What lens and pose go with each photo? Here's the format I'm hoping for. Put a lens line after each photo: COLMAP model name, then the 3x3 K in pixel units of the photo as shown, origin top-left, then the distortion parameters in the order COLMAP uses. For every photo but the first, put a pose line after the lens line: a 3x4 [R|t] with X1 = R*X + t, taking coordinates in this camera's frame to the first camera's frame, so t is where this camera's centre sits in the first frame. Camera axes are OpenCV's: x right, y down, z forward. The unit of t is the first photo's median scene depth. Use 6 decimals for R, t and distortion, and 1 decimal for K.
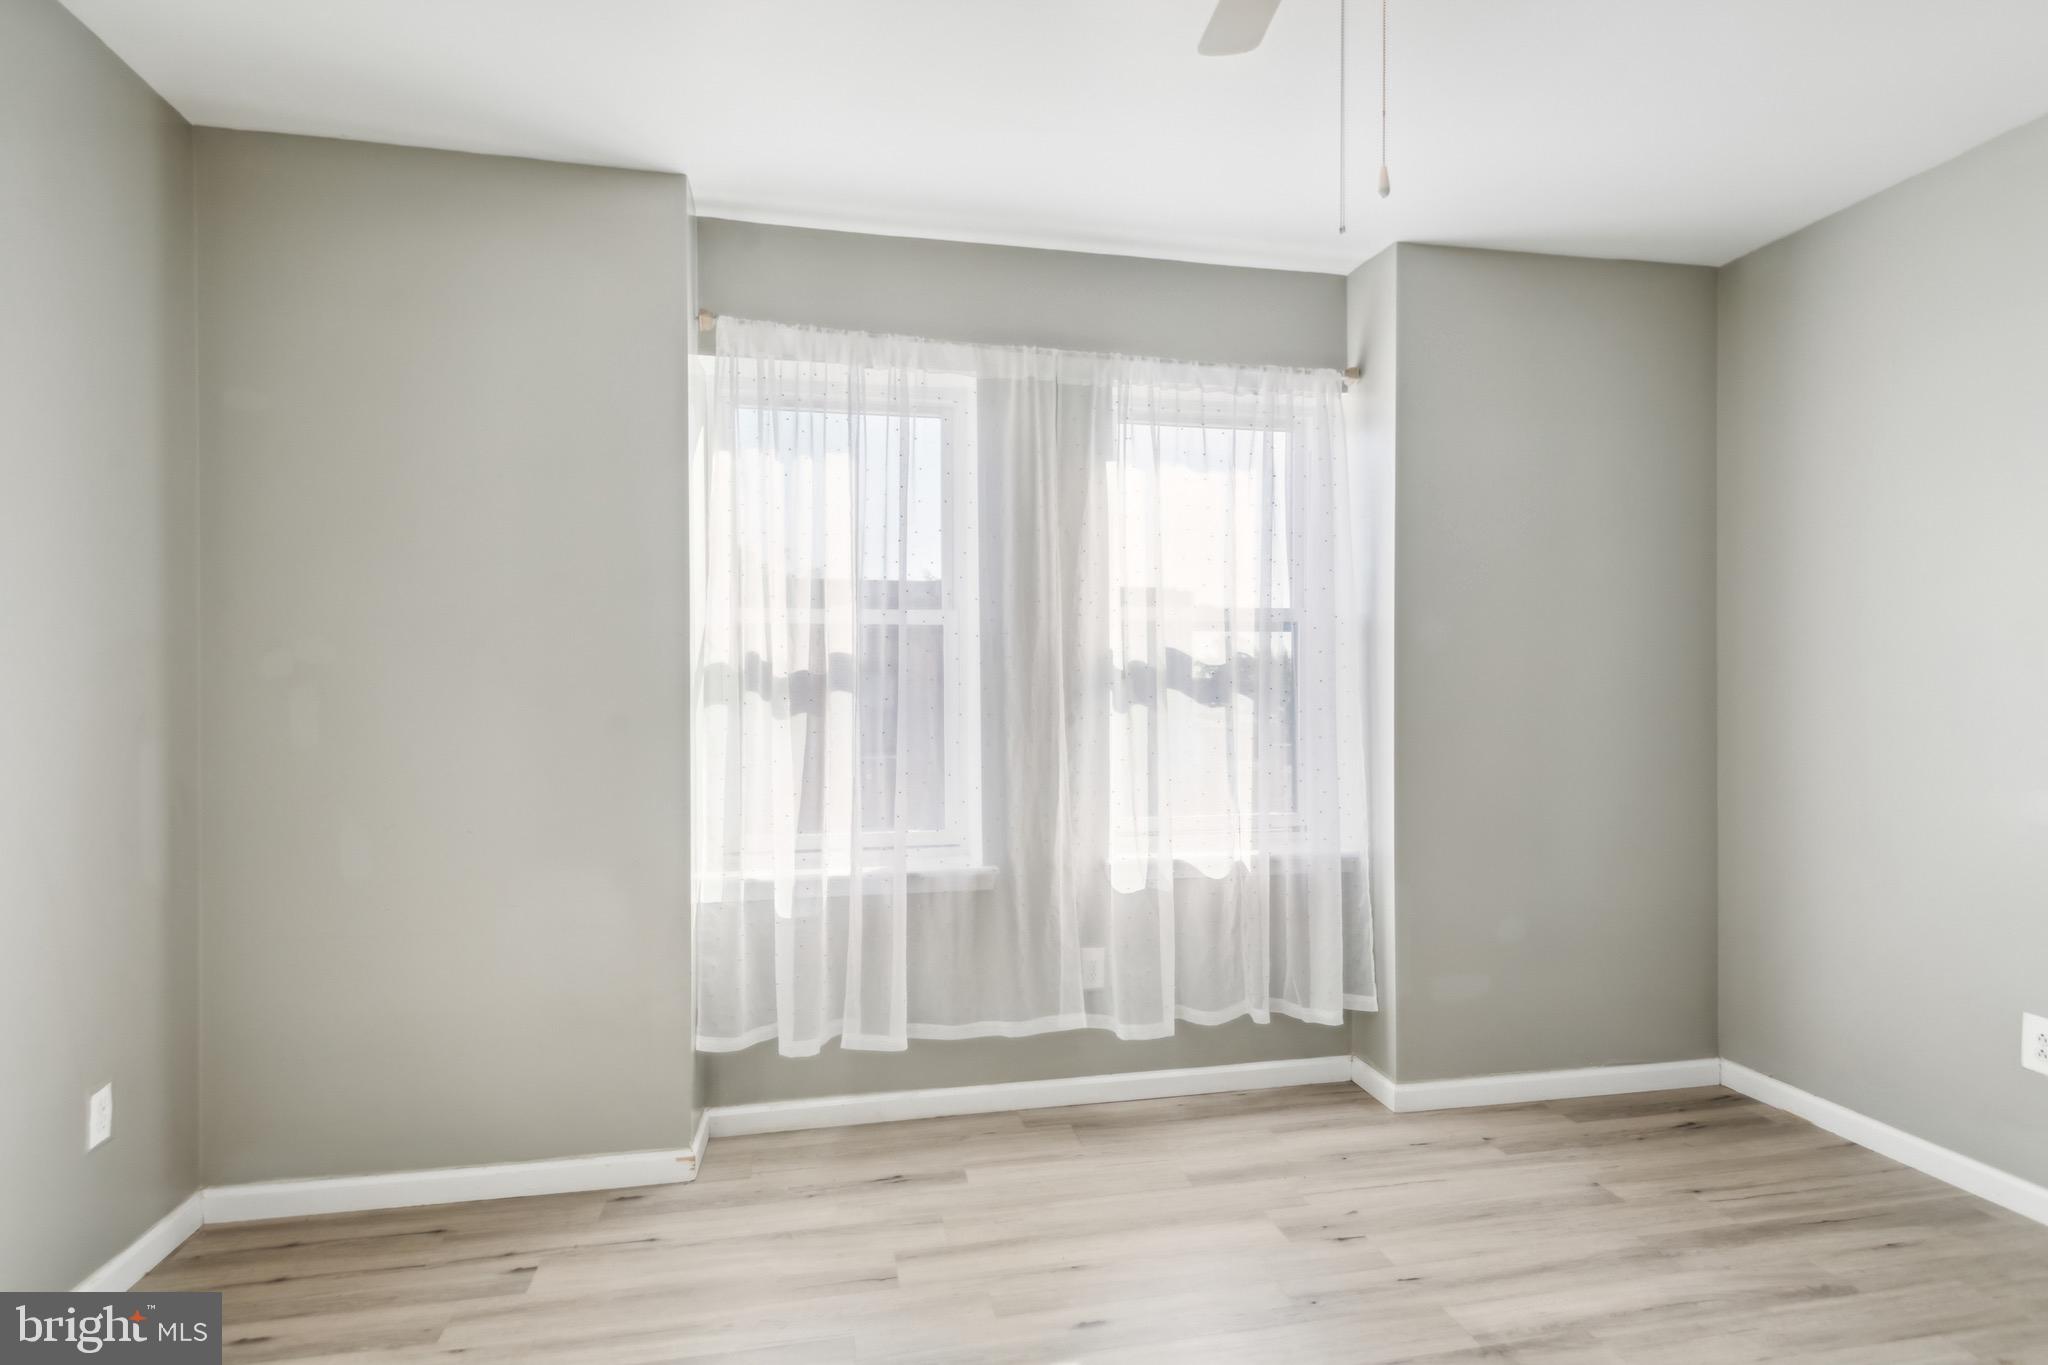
lens RADIAL K [[1039.7, 0, 1024.0], [0, 1039.7, 682.5], [0, 0, 1]] dist [-0.031979, 0.000151]
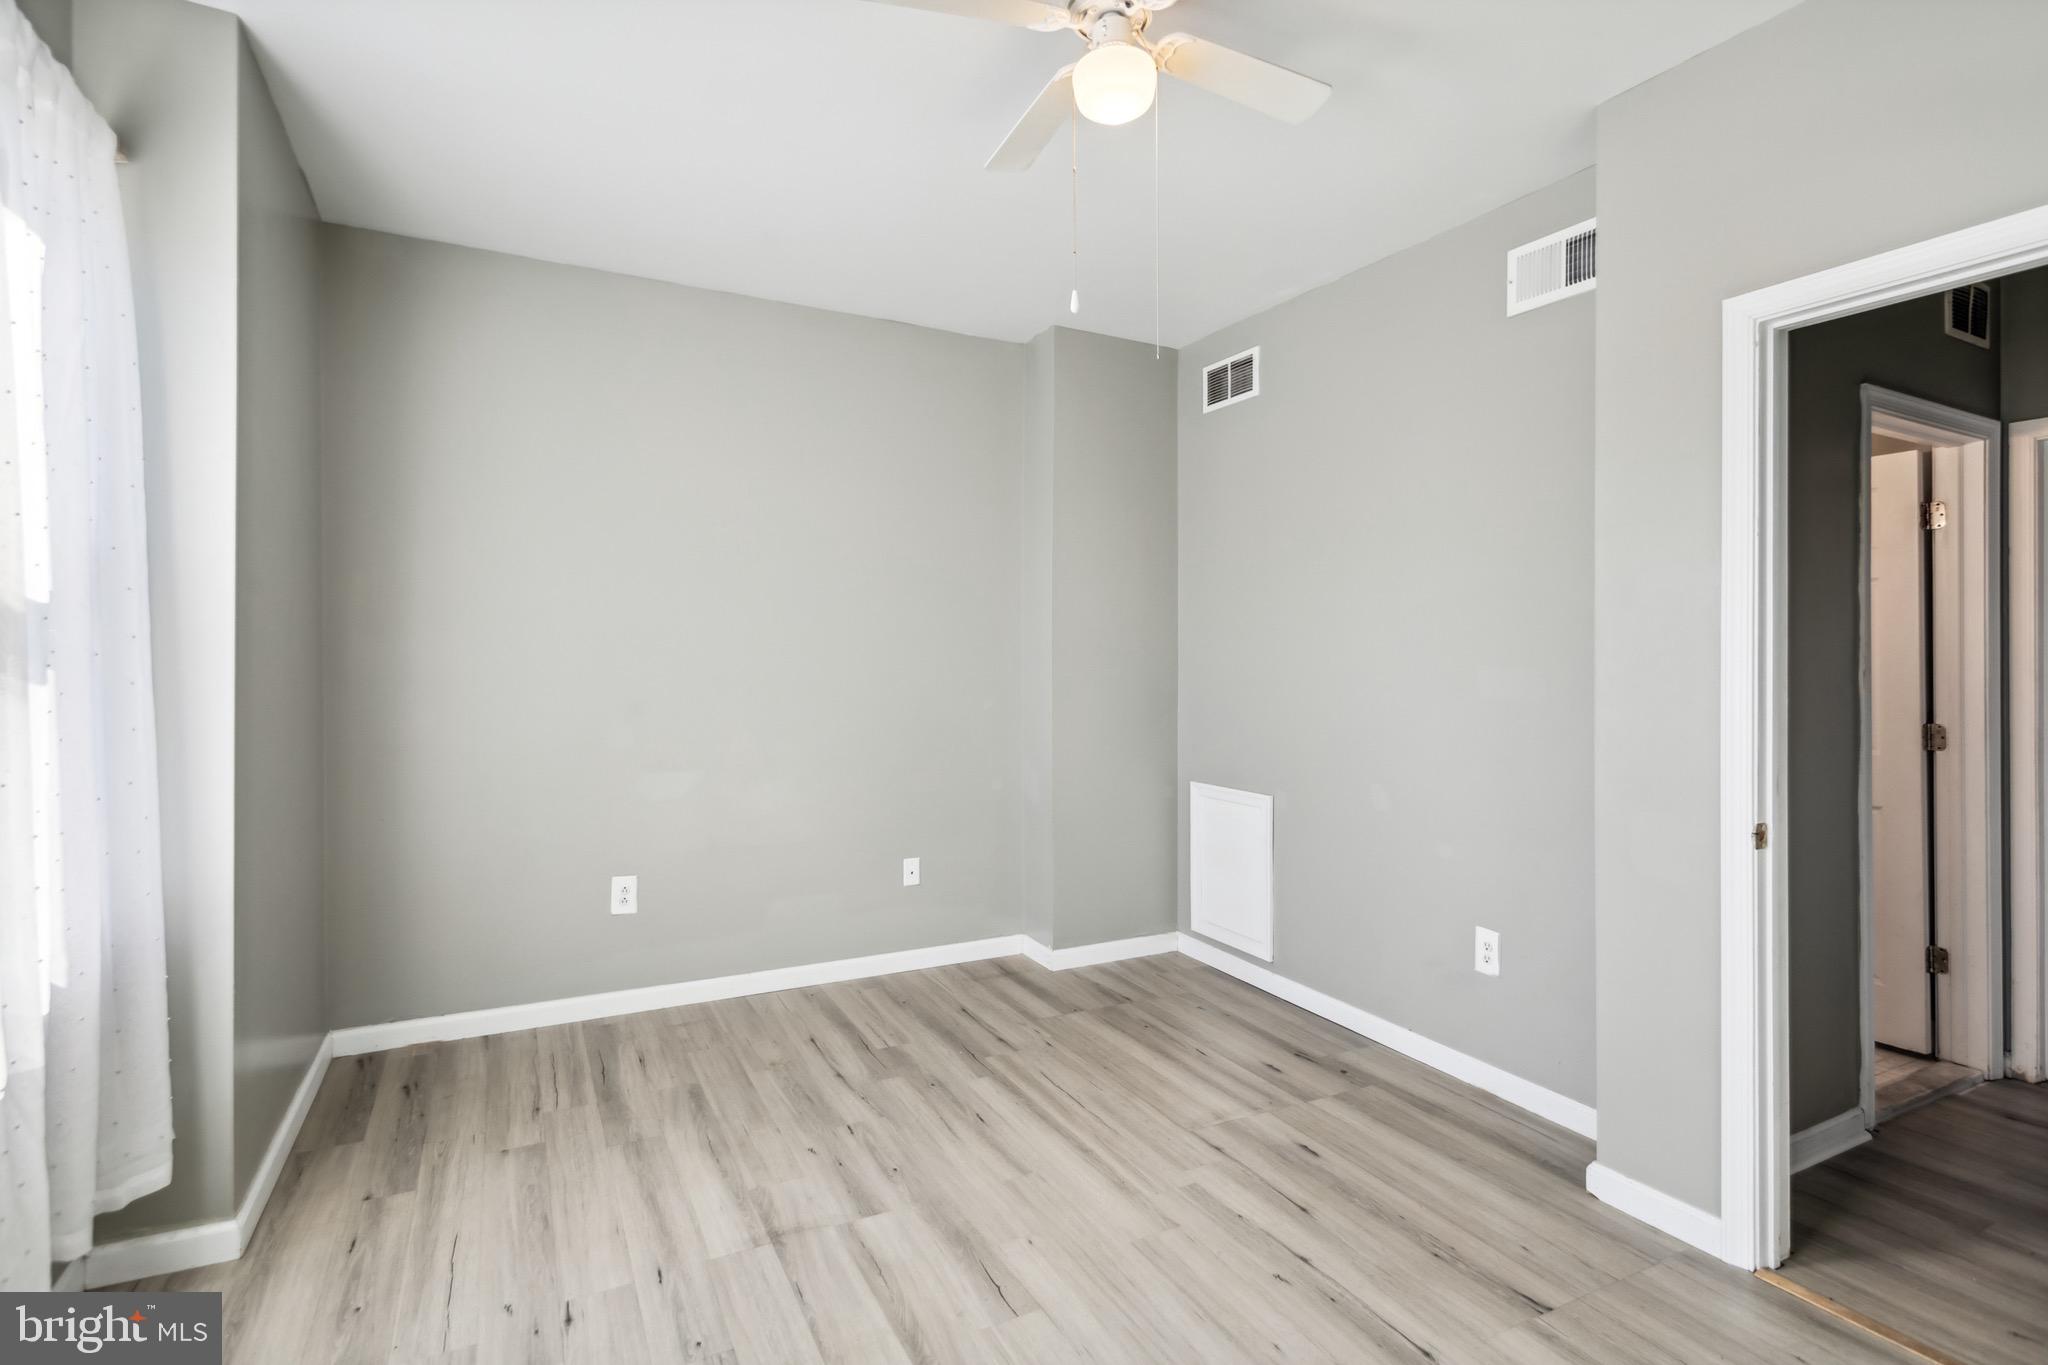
lens RADIAL K [[950.2, 0, 1015.9], [0, 950.2, 672.8], [0, 0, 1]] dist [-0.028884, -0.000425]
pose [[-0.271961, -0.023255, 0.962027, -0.492103], [0.001841, 0.999694, 0.024686, -0.003033], [-0.962306, 0.008485, -0.271835, 0.823566]]
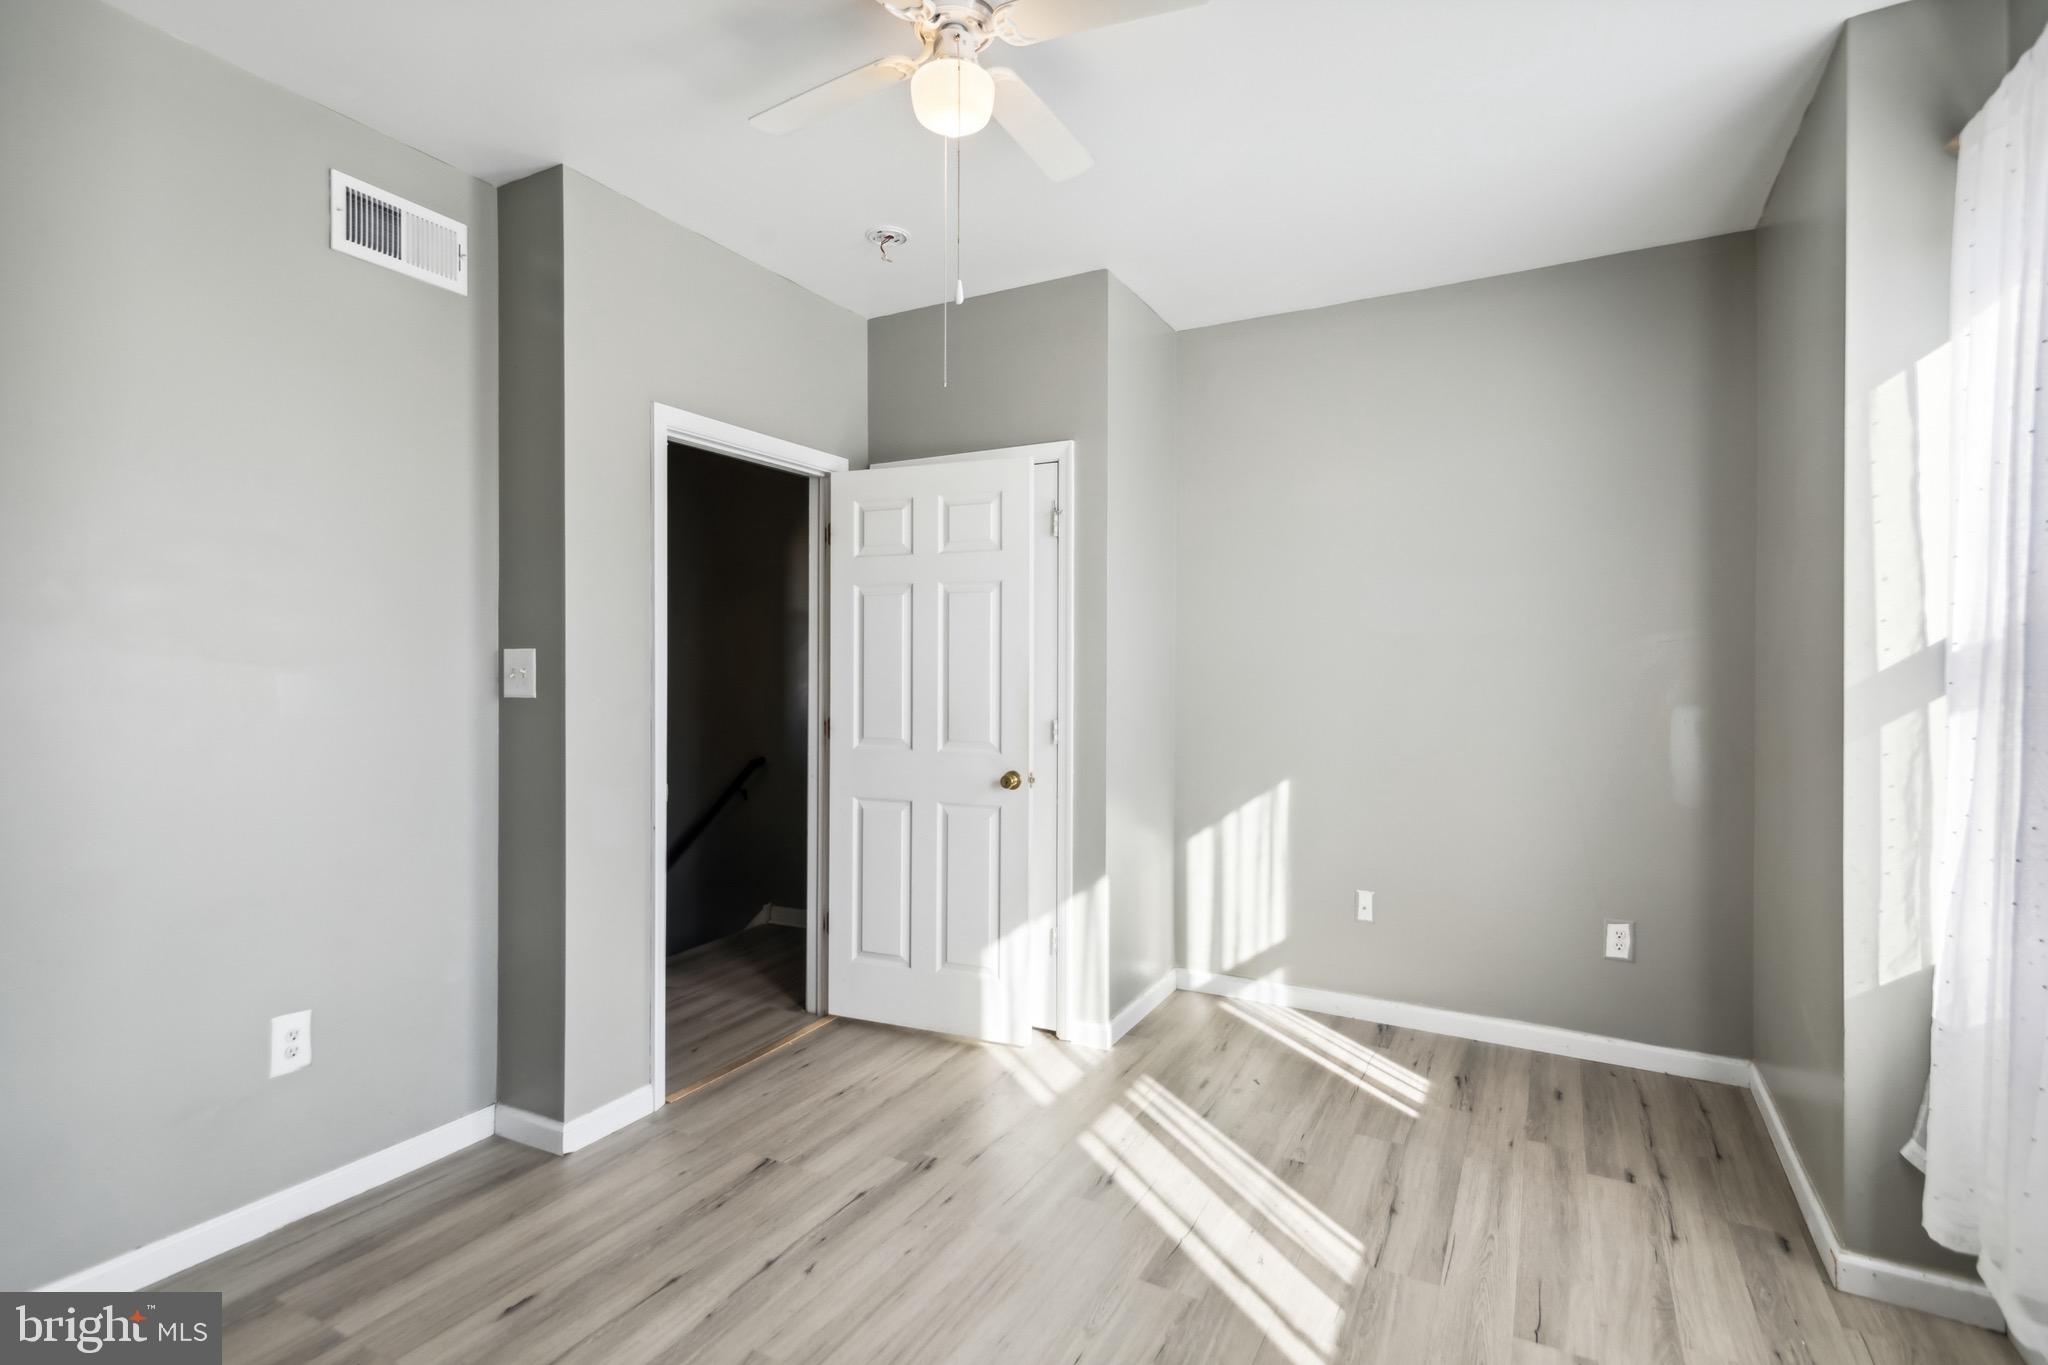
lens RADIAL K [[950.2, 0, 1015.9], [0, 950.2, 672.8], [0, 0, 1]] dist [-0.028884, -0.000425]
pose [[-0.659272, 0.006908, -0.751873, 0.702065], [-0.008558, 0.999824, 0.016691, -0.009831], [0.751856, 0.017439, -0.659097, 1.068516]]
